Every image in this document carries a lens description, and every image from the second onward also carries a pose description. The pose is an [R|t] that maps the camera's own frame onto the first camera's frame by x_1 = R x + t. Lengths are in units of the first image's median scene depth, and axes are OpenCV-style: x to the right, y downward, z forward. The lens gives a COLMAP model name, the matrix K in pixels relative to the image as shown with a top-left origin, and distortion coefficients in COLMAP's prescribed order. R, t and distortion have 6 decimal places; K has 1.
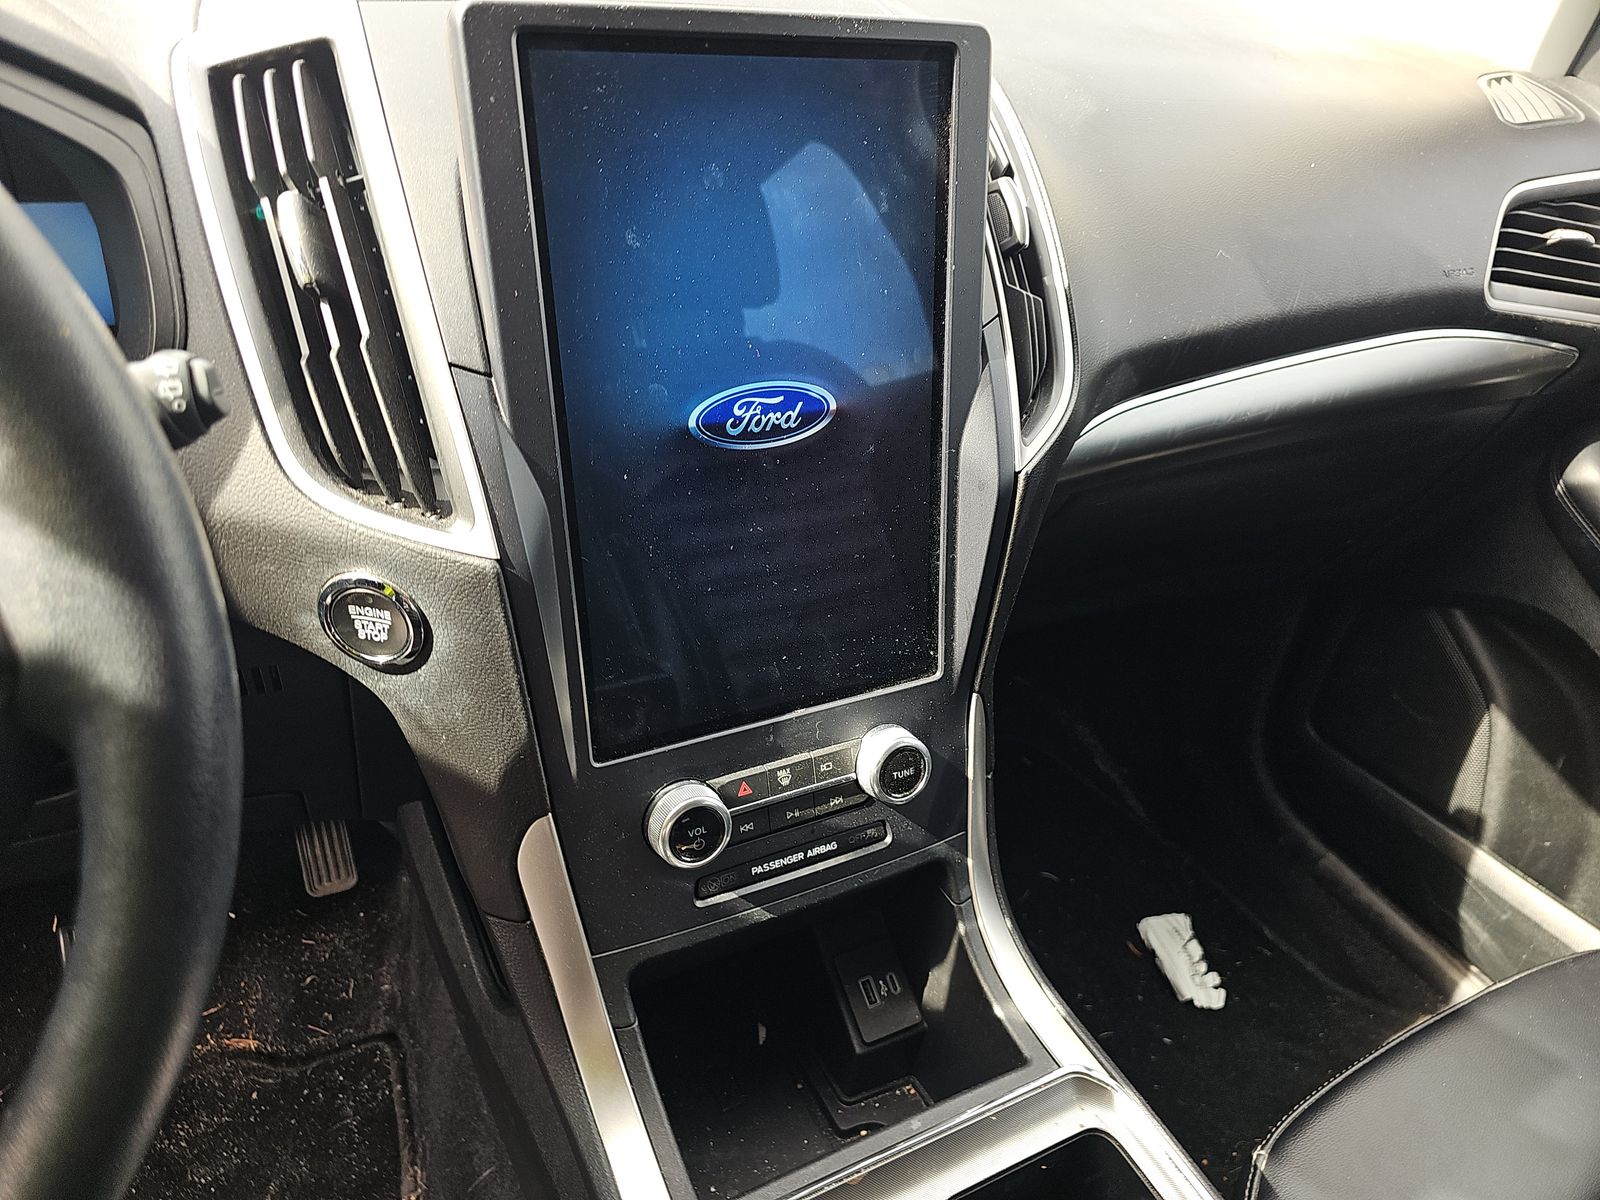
lens RADIAL K [[1058.7, 0, 779.8], [0, 1058.7, 596.6], [0, 0, 1]] dist [0.053471, -0.063343]
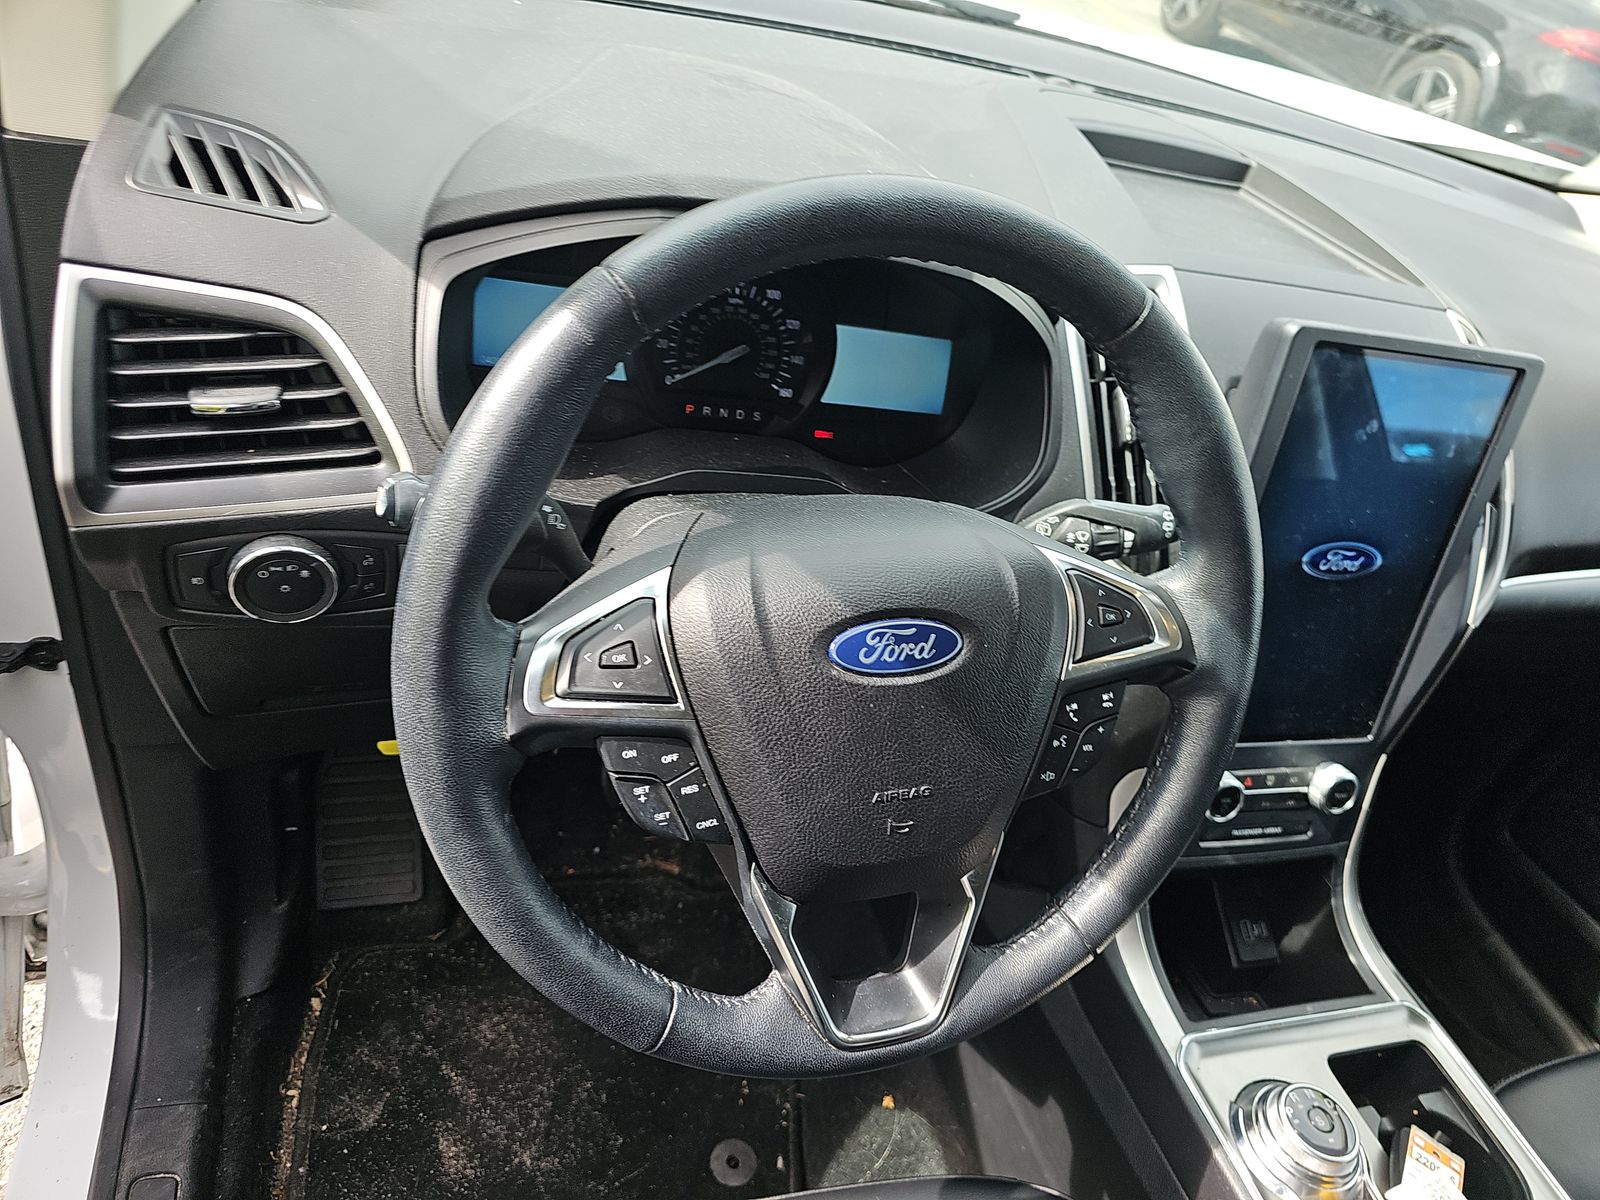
lens RADIAL K [[1115.6, 0, 780.0], [0, 1115.6, 605.4], [0, 0, 1]] dist [0.004254, 0.006409]
pose [[0.971782, 0.233489, -0.033502, -0.665452], [-0.232172, 0.971893, 0.038985, 0.022494], [0.041663, -0.030107, 0.998678, -0.631831]]
